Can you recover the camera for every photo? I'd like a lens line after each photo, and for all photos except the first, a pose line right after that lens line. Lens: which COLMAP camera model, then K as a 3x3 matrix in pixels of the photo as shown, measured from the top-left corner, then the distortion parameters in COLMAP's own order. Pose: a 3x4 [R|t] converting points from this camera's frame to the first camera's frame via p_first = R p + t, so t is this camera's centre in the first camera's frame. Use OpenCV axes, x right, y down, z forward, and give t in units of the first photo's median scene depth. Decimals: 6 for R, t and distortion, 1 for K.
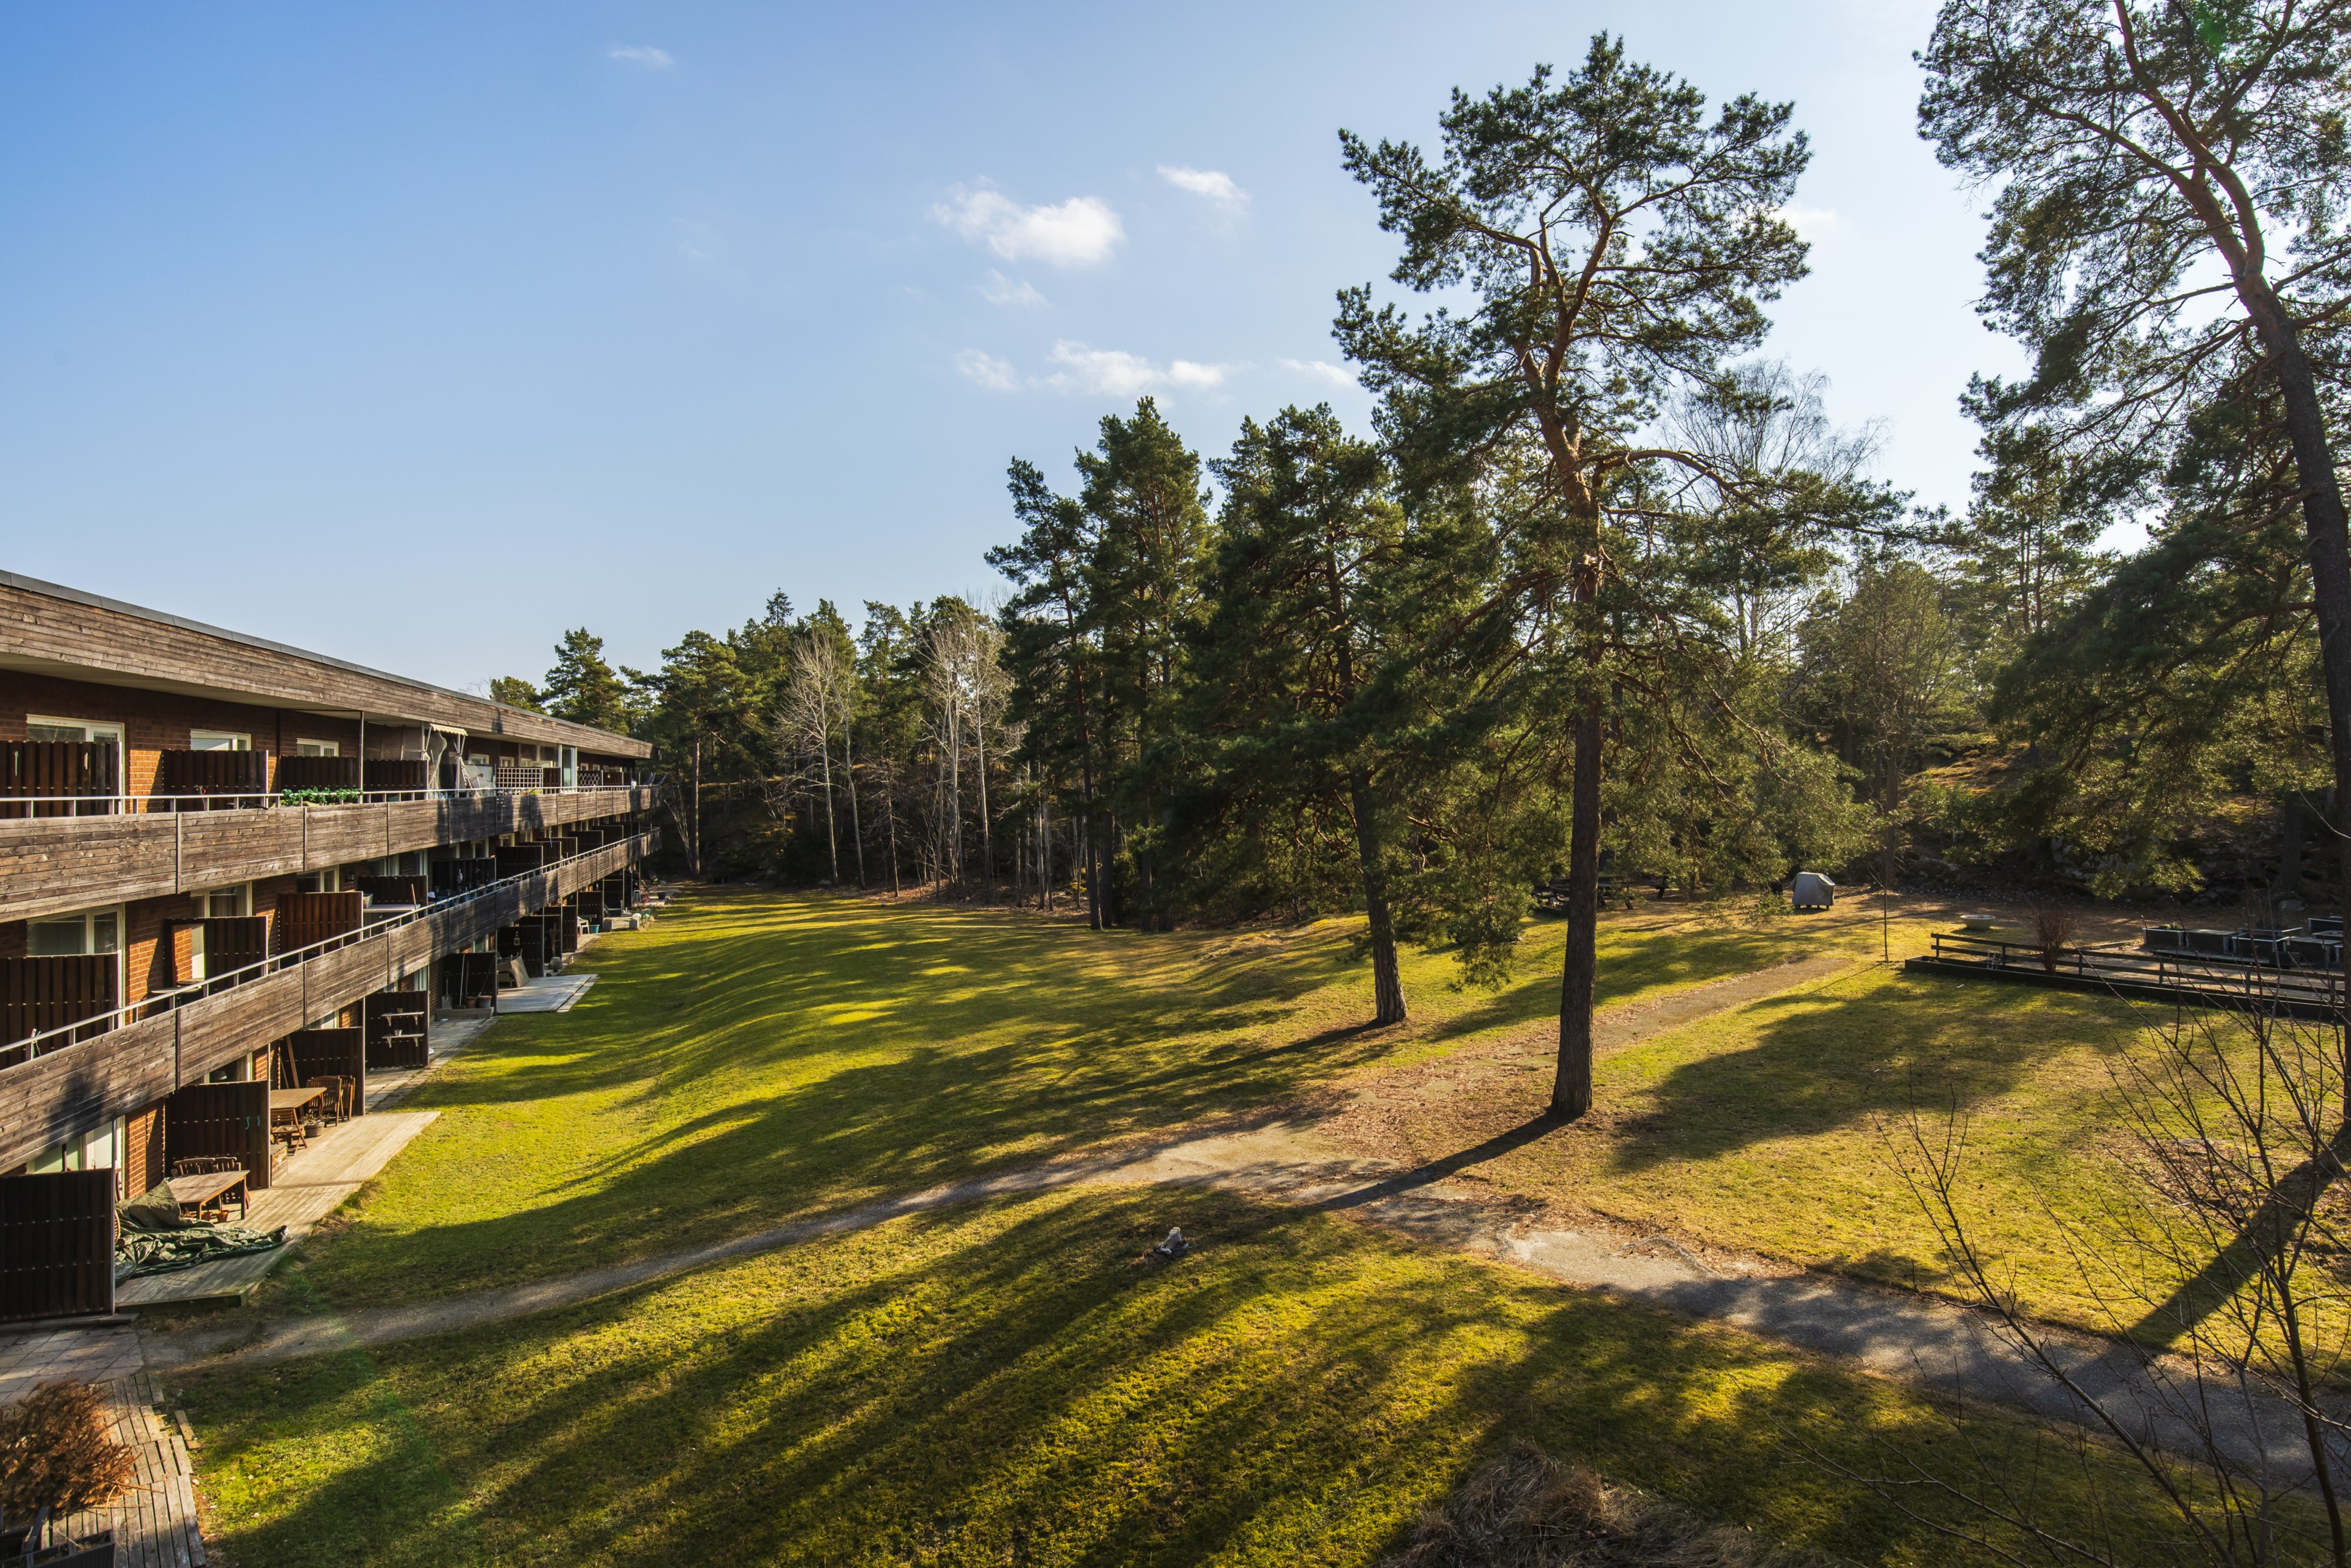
lens RADIAL K [[1323.9, 0, 1175.5], [0, 1323.9, 784.0], [0, 0, 1]] dist [0.004204, 0.003441]
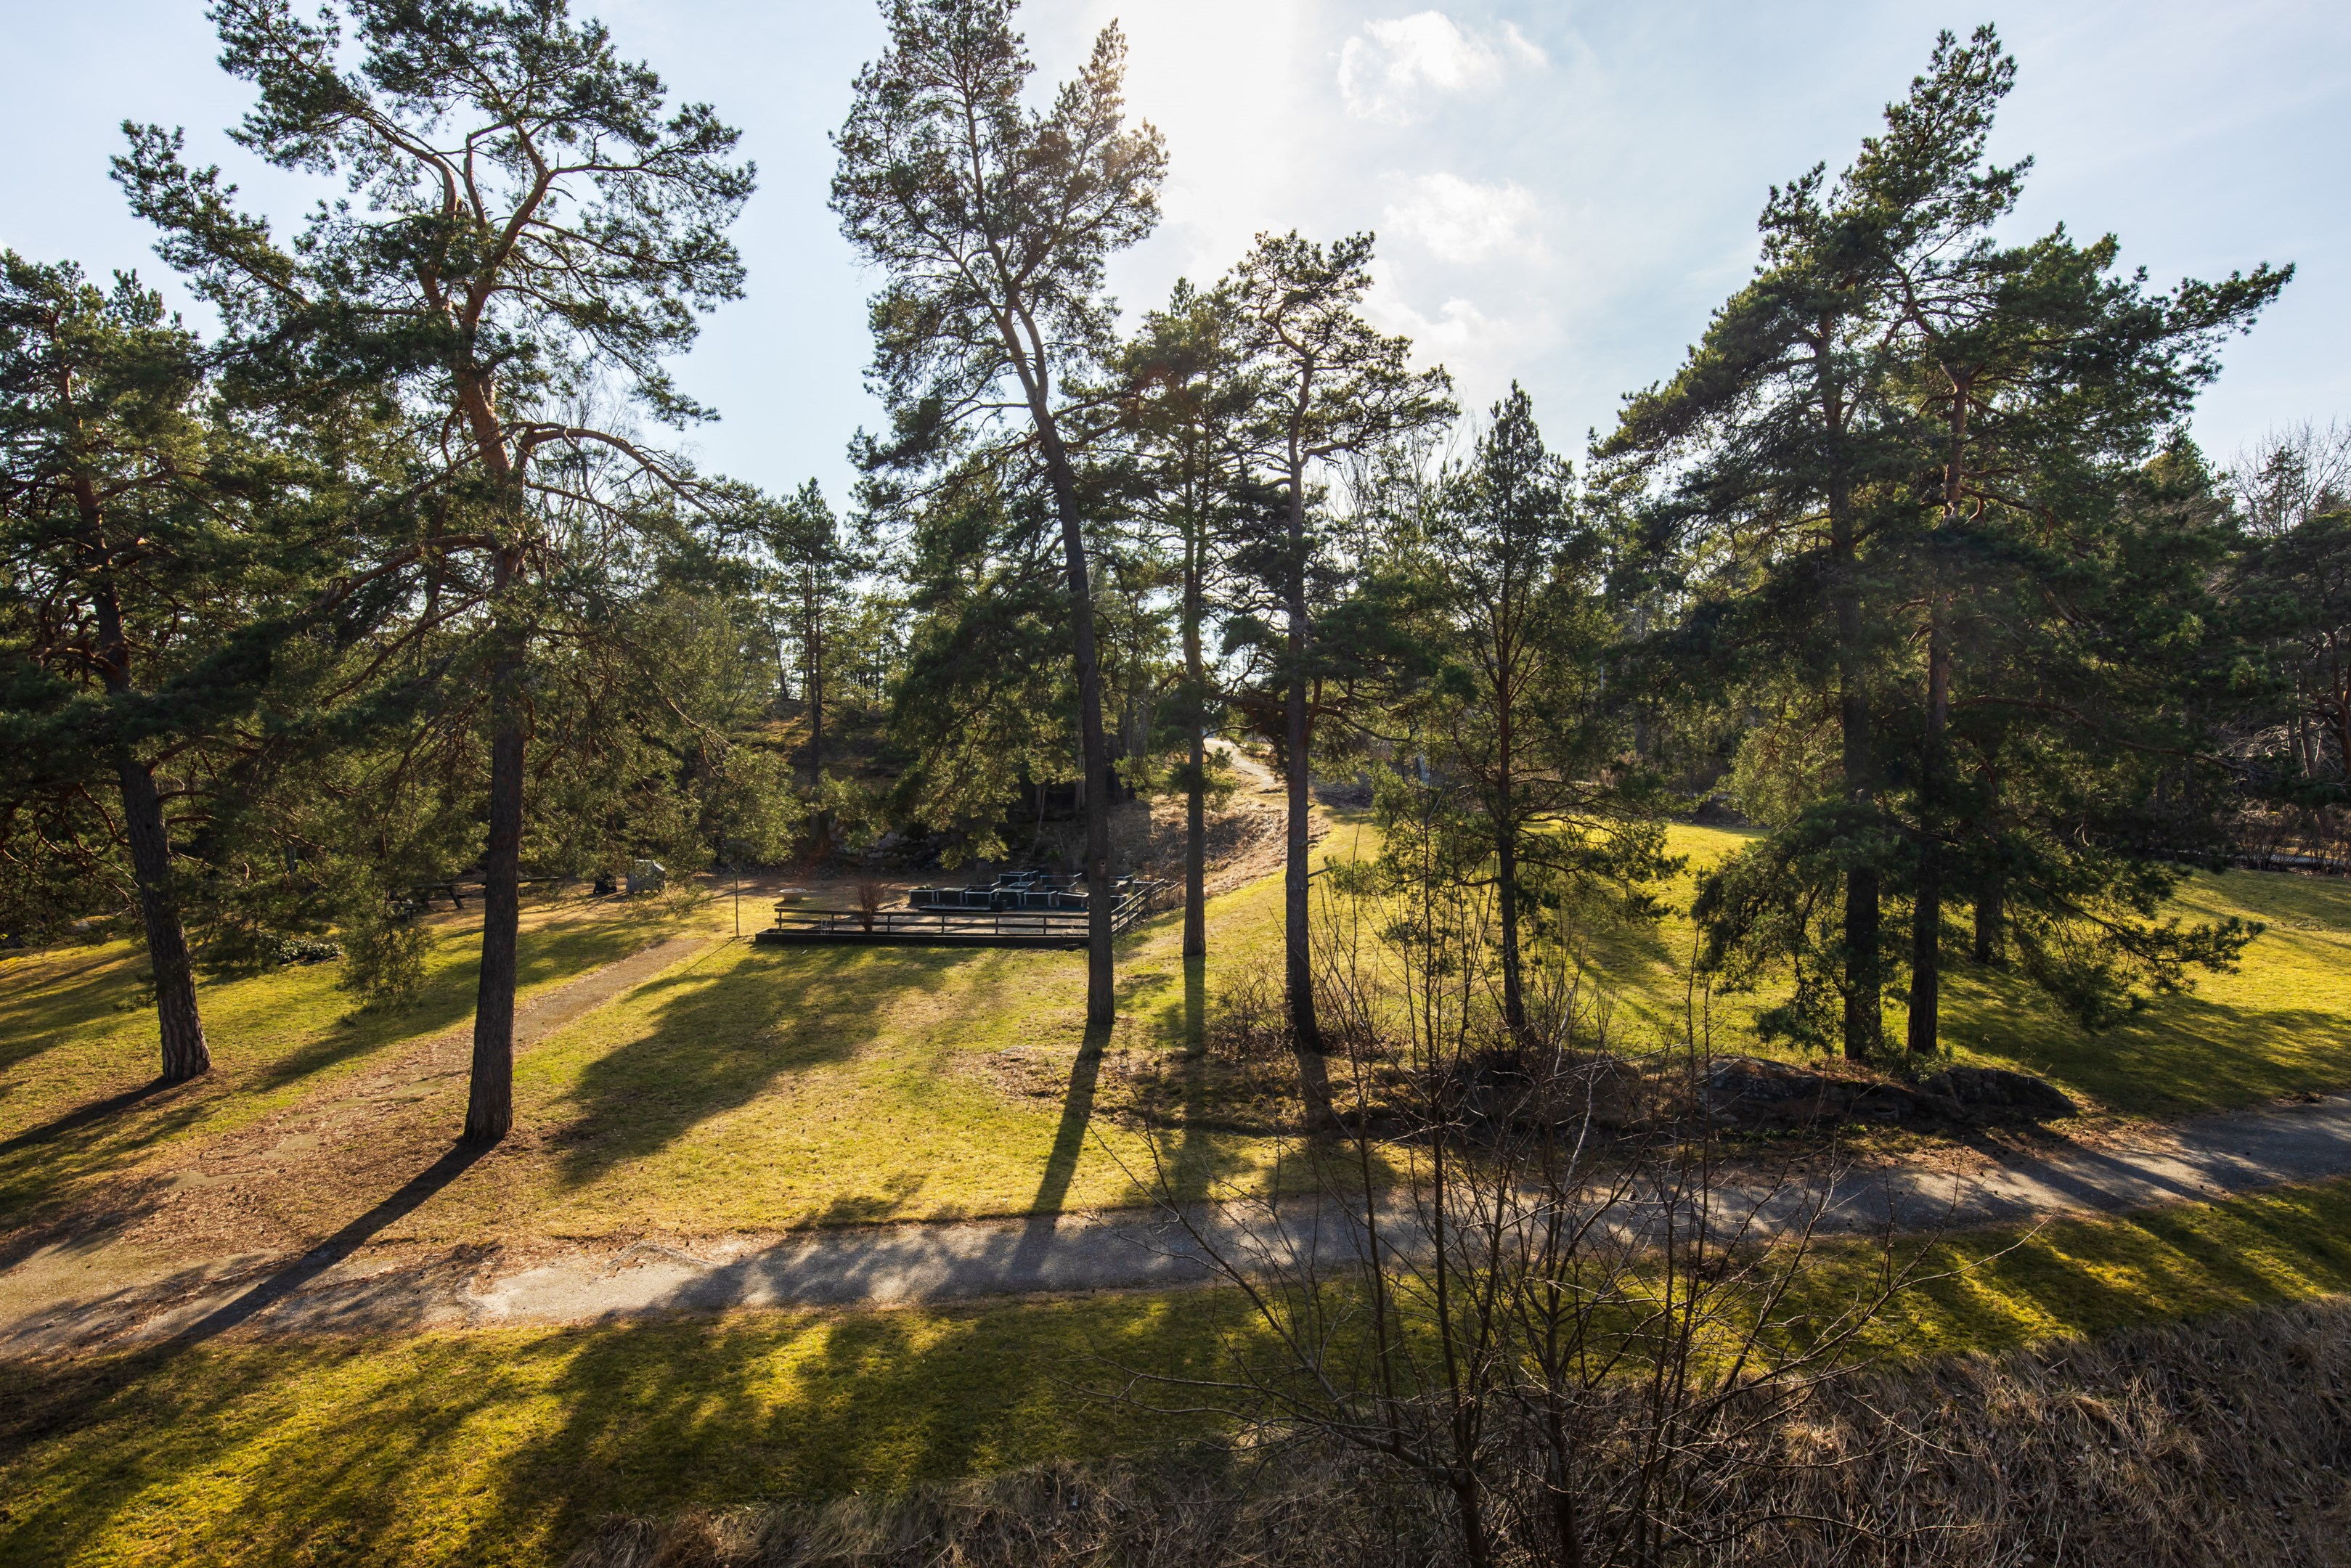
lens RADIAL K [[1247.4, 0, 1175.5], [0, 1247.4, 784.0], [0, 0, 1]] dist [0.000423, 0.000264]
pose [[0.597309, -0.002749, 0.802006, -0.112447], [-0.004046, 0.999971, 0.006441, -0.003002], [-0.802001, -0.007092, 0.597281, 0.117614]]
